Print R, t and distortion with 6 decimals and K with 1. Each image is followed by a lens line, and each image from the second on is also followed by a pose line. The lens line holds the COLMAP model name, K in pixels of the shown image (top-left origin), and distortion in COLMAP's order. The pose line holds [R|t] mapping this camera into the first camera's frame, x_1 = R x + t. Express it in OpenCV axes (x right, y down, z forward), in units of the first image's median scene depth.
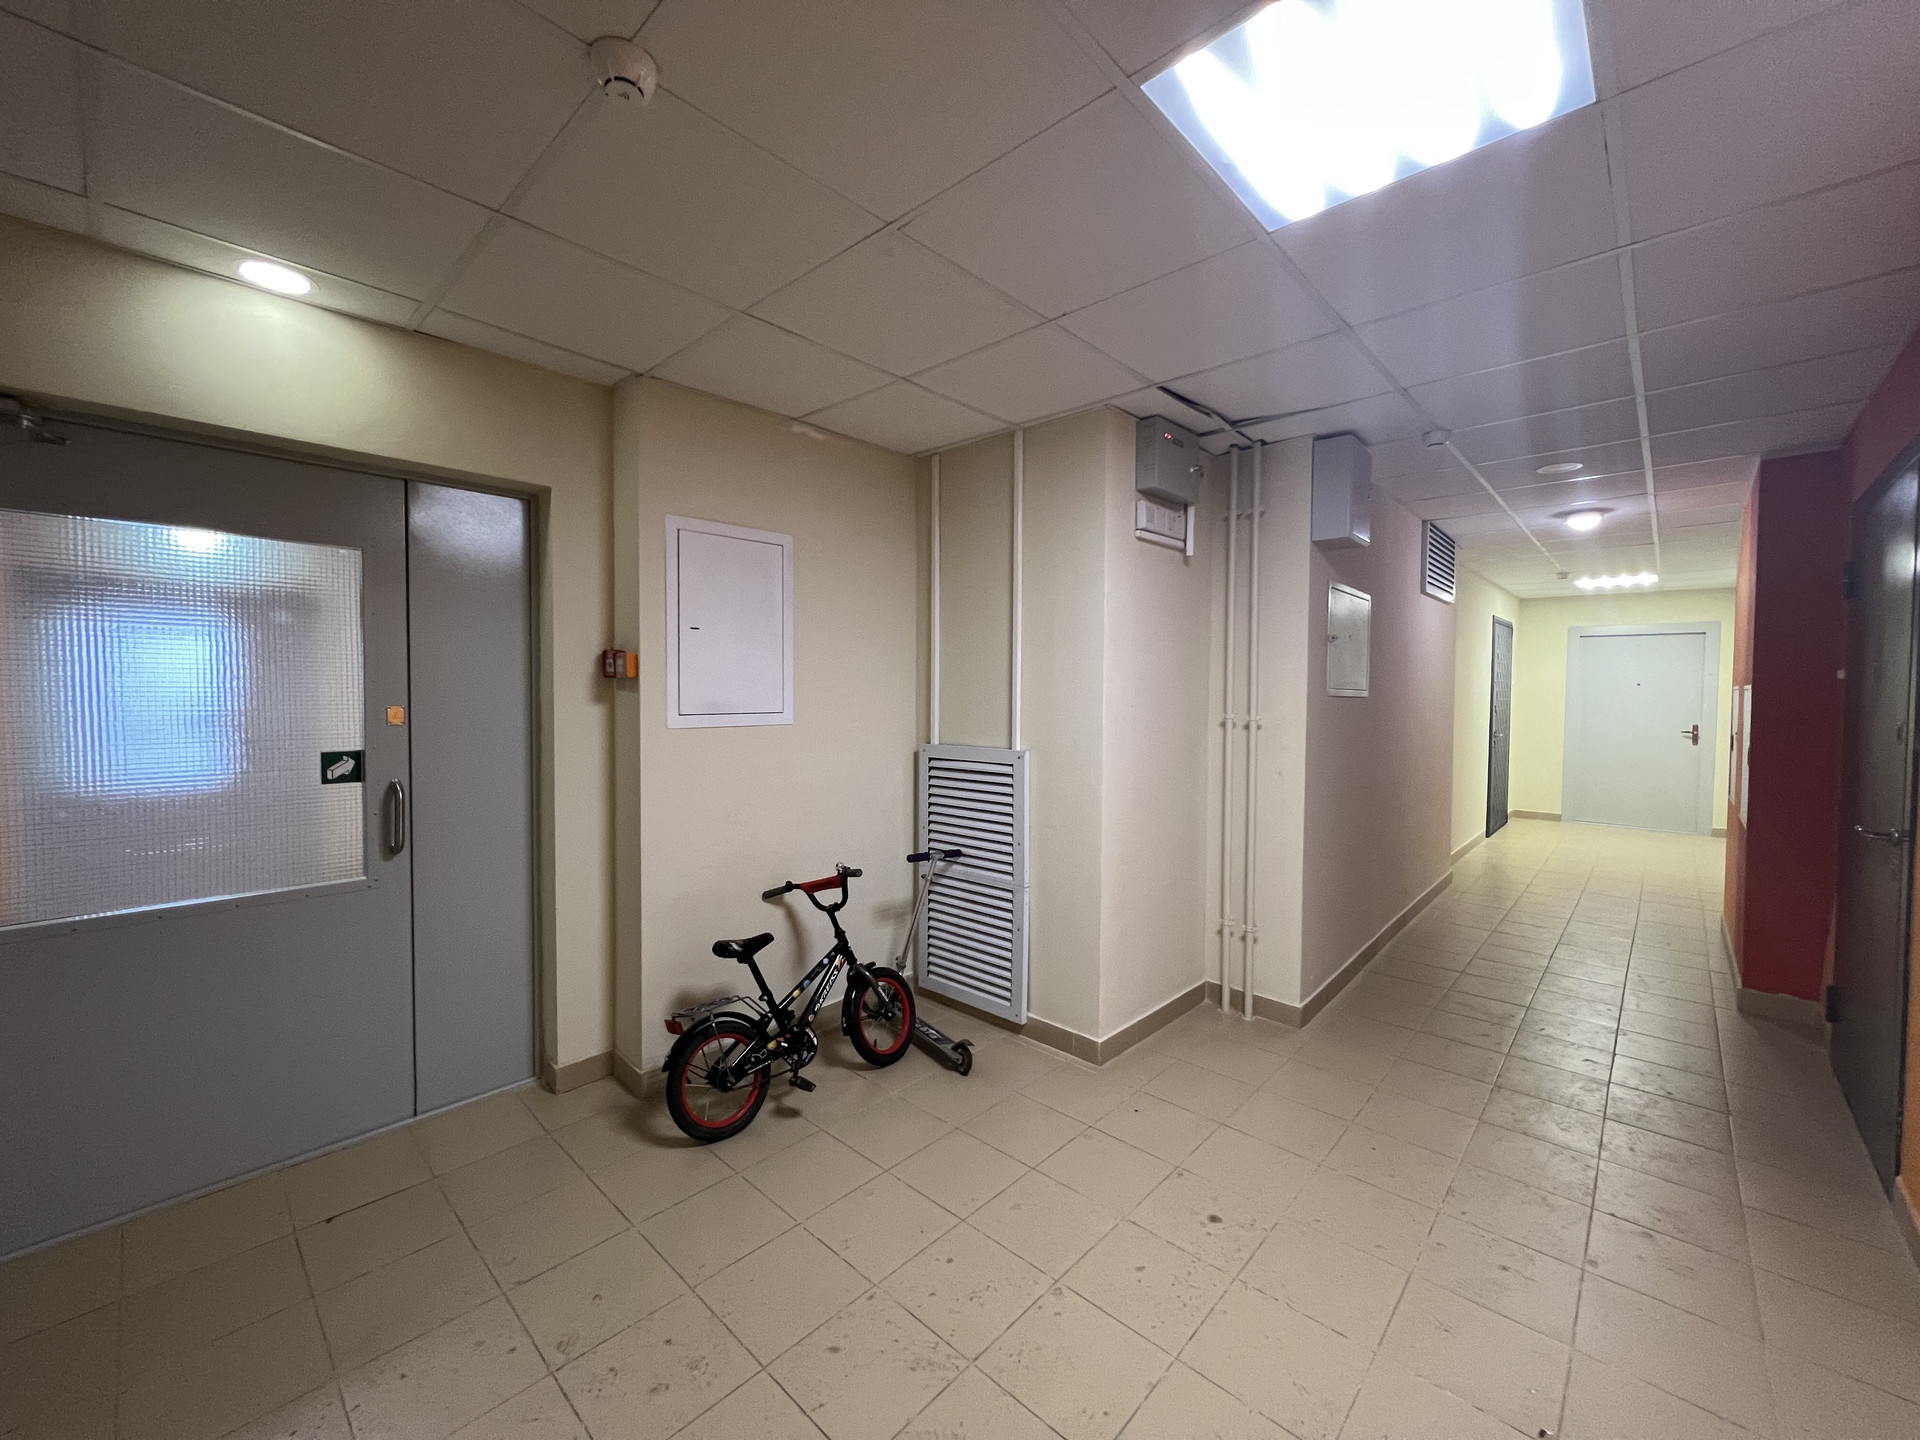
lens RADIAL K [[769.2, 0, 962.7], [0, 769.2, 714.2], [0, 0, 1]] dist [-0.001802, 0.000153]
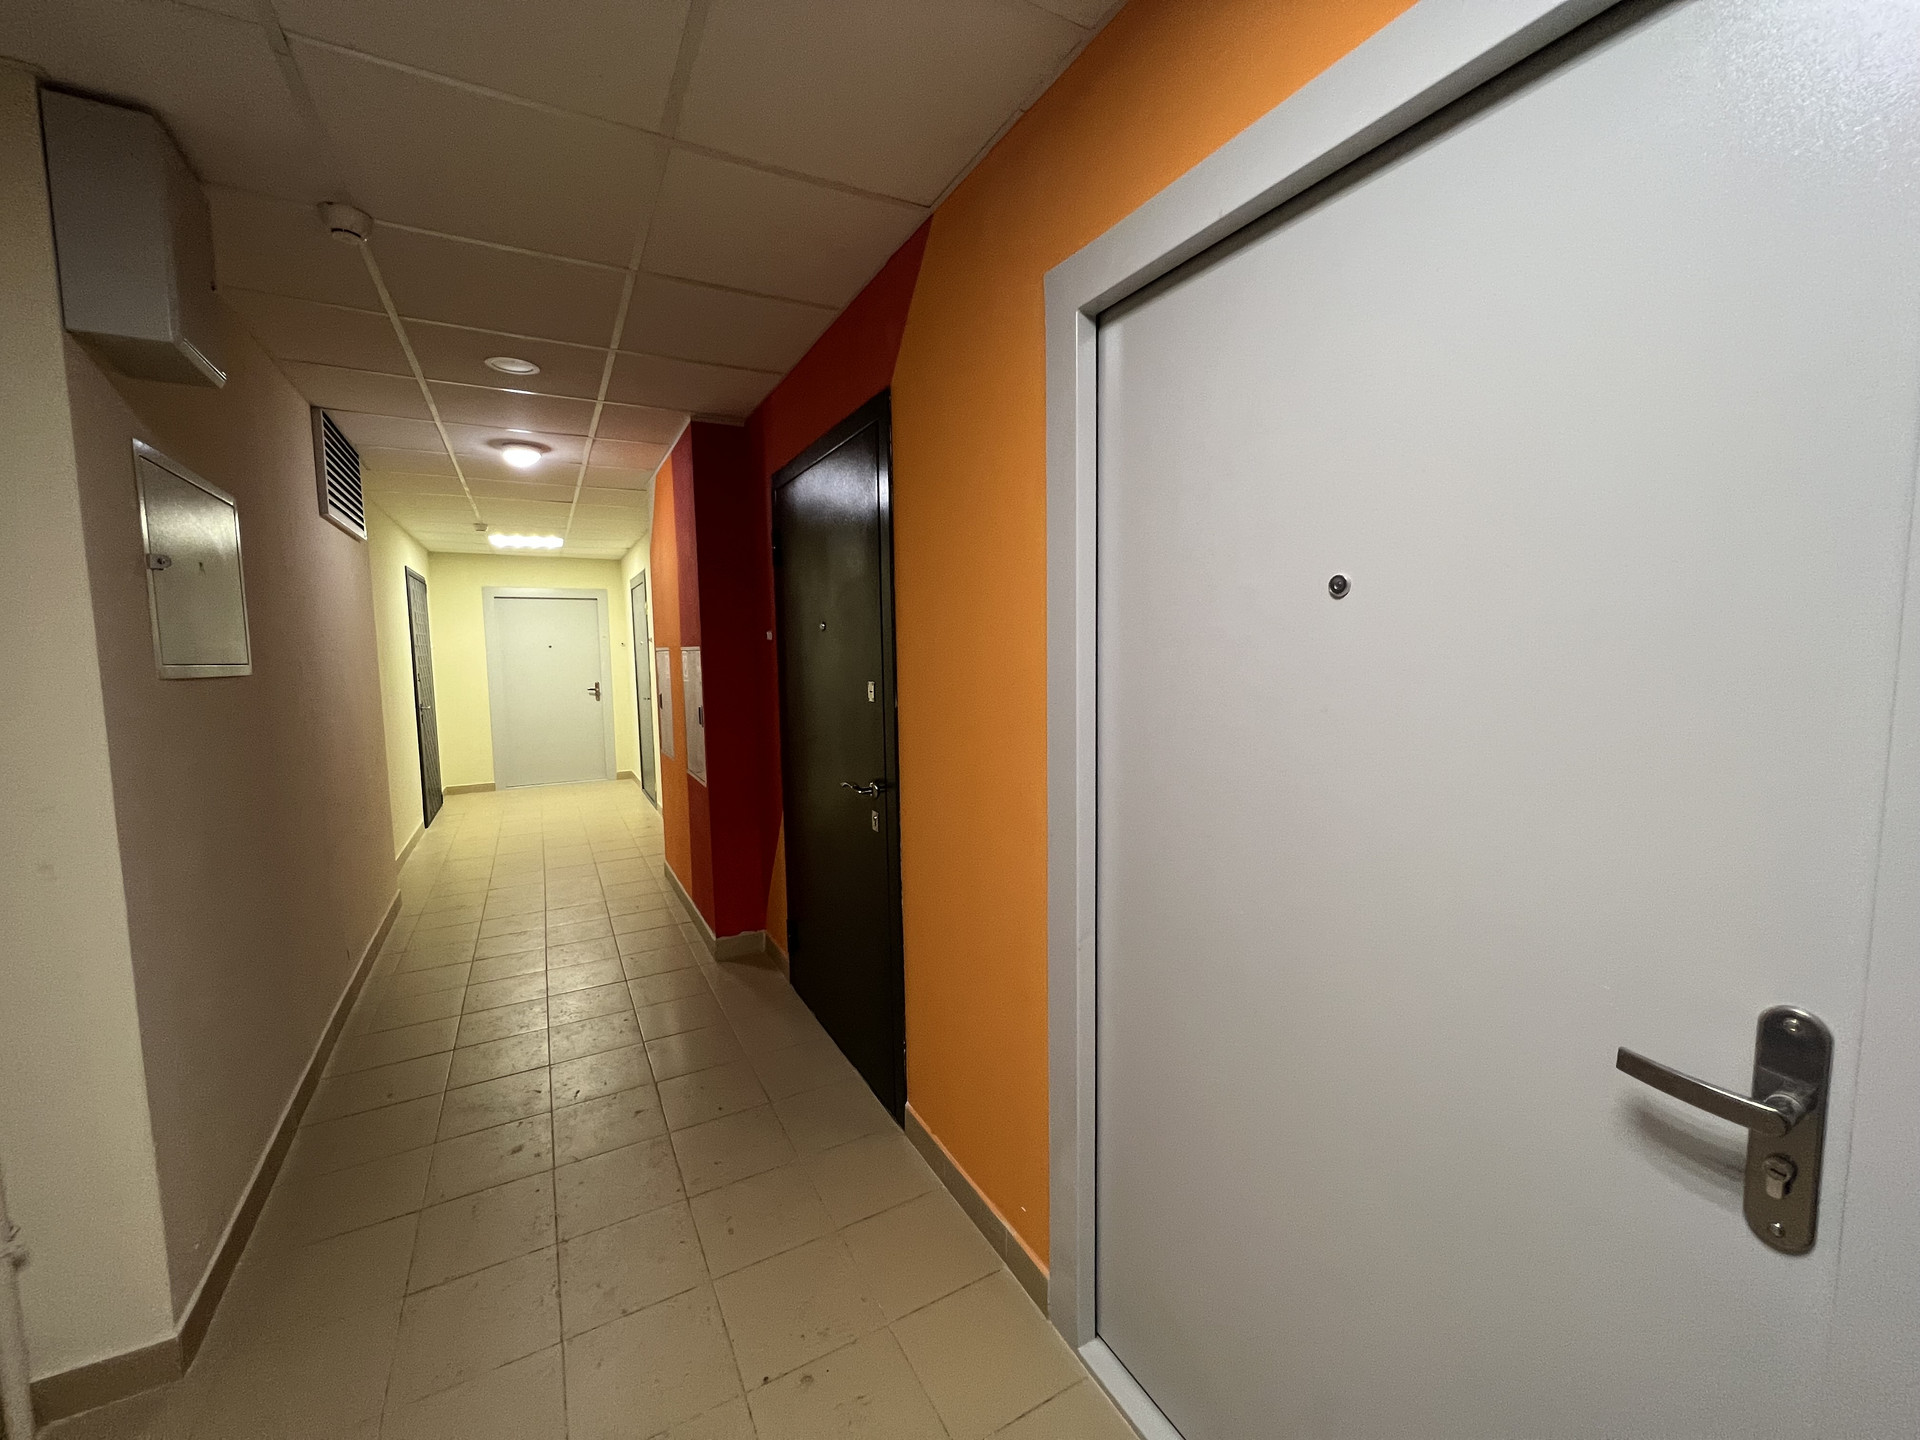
lens RADIAL K [[768.1, 0, 955.2], [0, 768.1, 711.5], [0, 0, 1]] dist [-0.000956, -0.000215]
pose [[0.321836, -0.092829, 0.942234, 0.120358], [0.050607, 0.995446, 0.080786, -0.012208], [-0.945442, 0.021683, 0.325068, 0.248913]]
